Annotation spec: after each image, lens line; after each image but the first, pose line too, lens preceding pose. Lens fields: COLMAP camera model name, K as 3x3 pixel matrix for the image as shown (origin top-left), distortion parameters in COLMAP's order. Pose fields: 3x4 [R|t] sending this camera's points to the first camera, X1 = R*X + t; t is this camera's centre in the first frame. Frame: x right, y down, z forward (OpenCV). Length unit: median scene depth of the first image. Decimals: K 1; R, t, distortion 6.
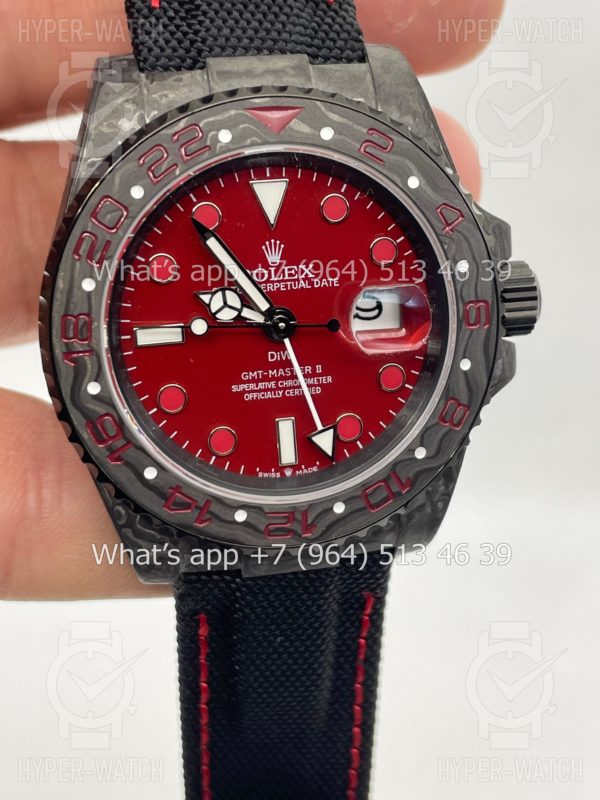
lens RADIAL K [[1264.2, 0, 298.6], [0, 1264.2, 326.2], [0, 0, 1]] dist [0.127663, -0.005796]
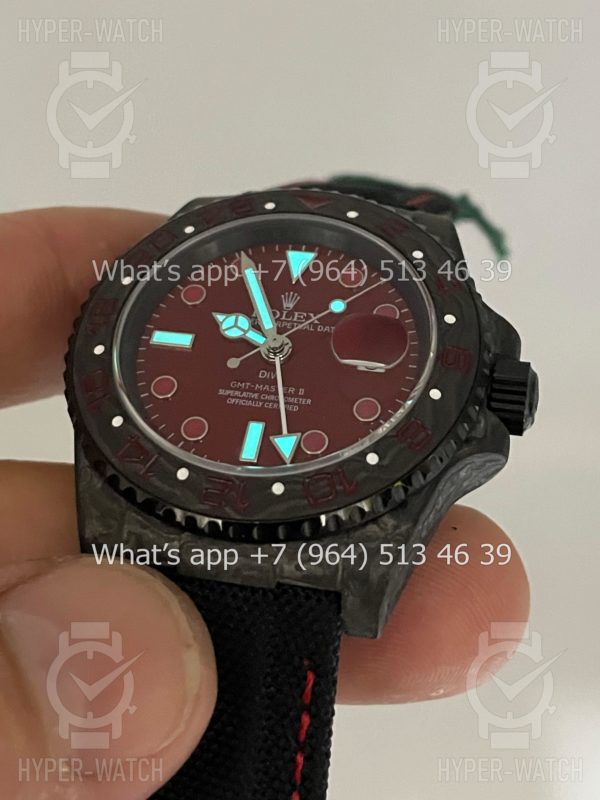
lens RADIAL K [[1264.2, 0, 298.6], [0, 1264.2, 326.2], [0, 0, 1]] dist [0.127663, -0.005796]
pose [[0.927058, 0.041771, -0.372585, 0.411983], [-0.289003, 0.712677, -0.639194, 0.682251], [0.238833, 0.700248, 0.672765, 0.248355]]
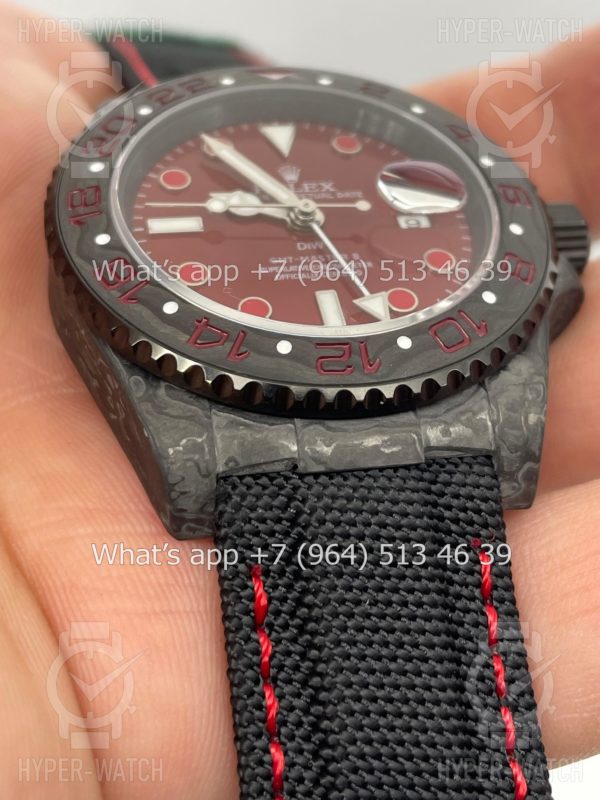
lens RADIAL K [[1264.2, 0, 298.6], [0, 1264.2, 326.2], [0, 0, 1]] dist [0.127663, -0.005796]
pose [[0.990022, -0.137420, 0.031186, -0.059063], [0.112148, 0.634377, -0.764846, 0.749730], [0.085322, 0.760711, 0.643458, 0.465974]]
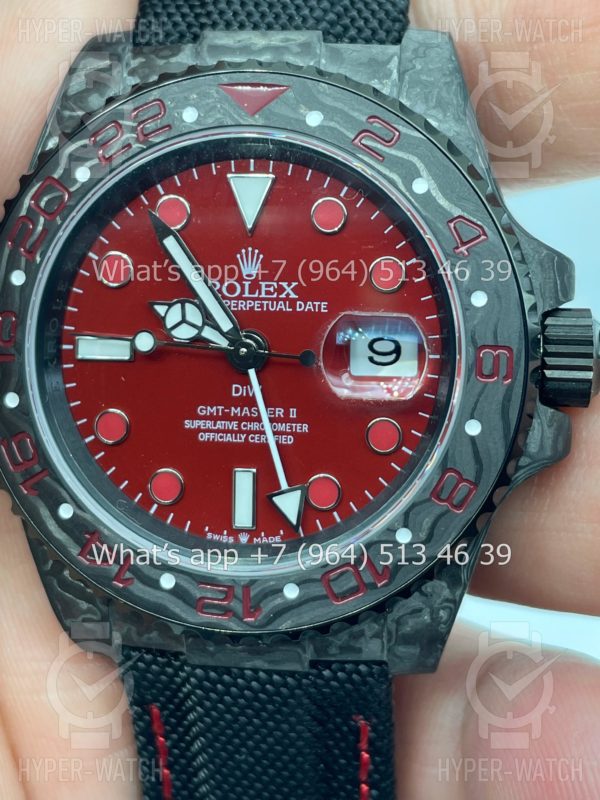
lens RADIAL K [[1264.2, 0, 298.6], [0, 1264.2, 326.2], [0, 0, 1]] dist [0.127663, -0.005796]
pose [[0.944002, 0.086501, -0.318400, 0.272825], [-0.119446, 0.989161, -0.085405, 0.047918], [0.307561, 0.118654, 0.944101, 0.240382]]
